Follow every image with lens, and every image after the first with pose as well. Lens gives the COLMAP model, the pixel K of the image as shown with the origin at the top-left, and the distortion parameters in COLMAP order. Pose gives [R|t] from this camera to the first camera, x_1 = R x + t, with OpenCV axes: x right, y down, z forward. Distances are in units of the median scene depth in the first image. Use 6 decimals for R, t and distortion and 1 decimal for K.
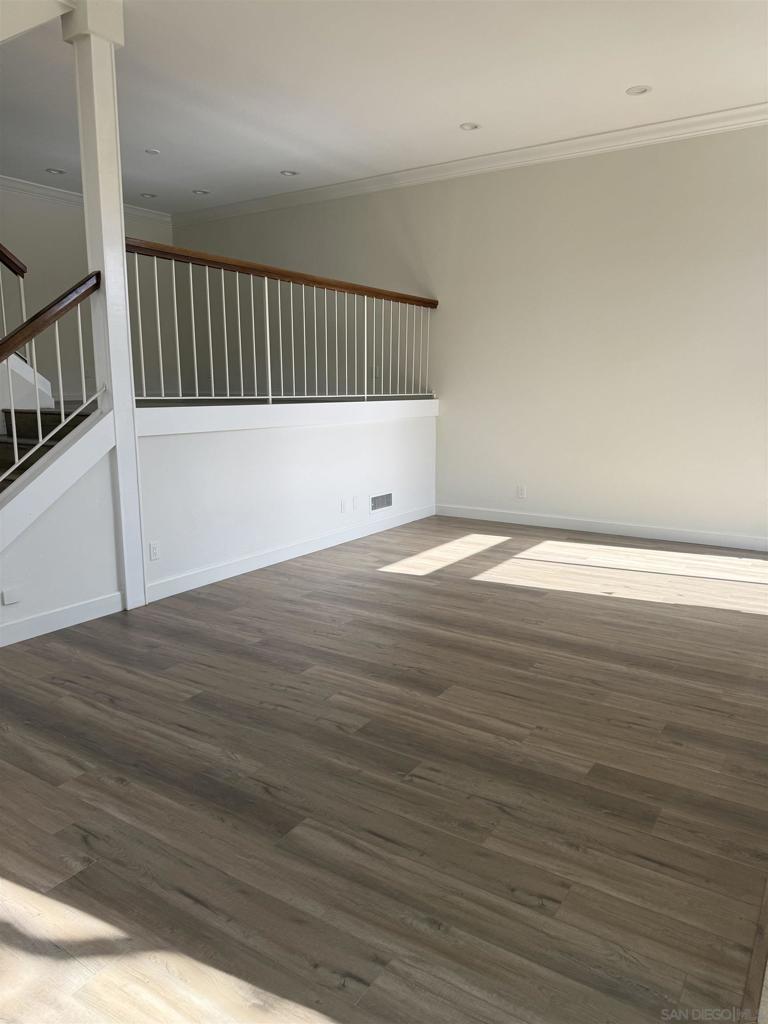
lens RADIAL K [[716.4, 0, 377.9], [0, 716.4, 507.0], [0, 0, 1]] dist [0.105021, -0.119723]
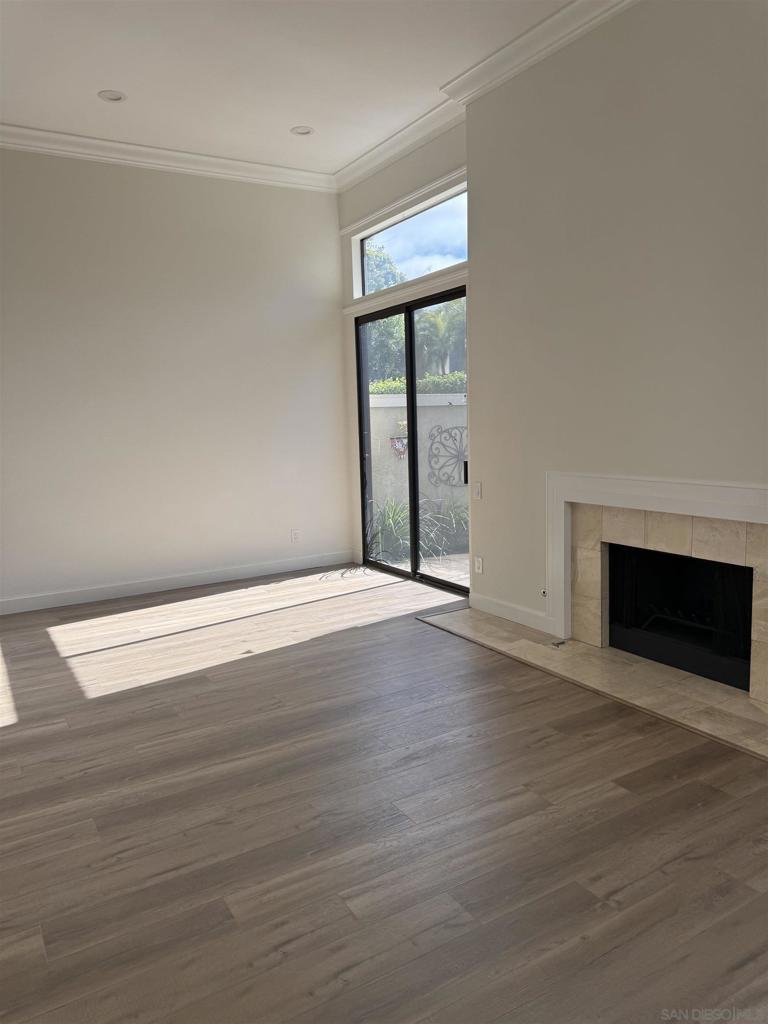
lens RADIAL K [[716.4, 0, 377.9], [0, 716.4, 507.0], [0, 0, 1]] dist [0.105021, -0.119723]
pose [[0.429931, -0.127700, 0.893785, -0.413617], [0.179379, 0.982294, 0.054061, -0.083026], [-0.884863, 0.137084, 0.445225, 0.451332]]
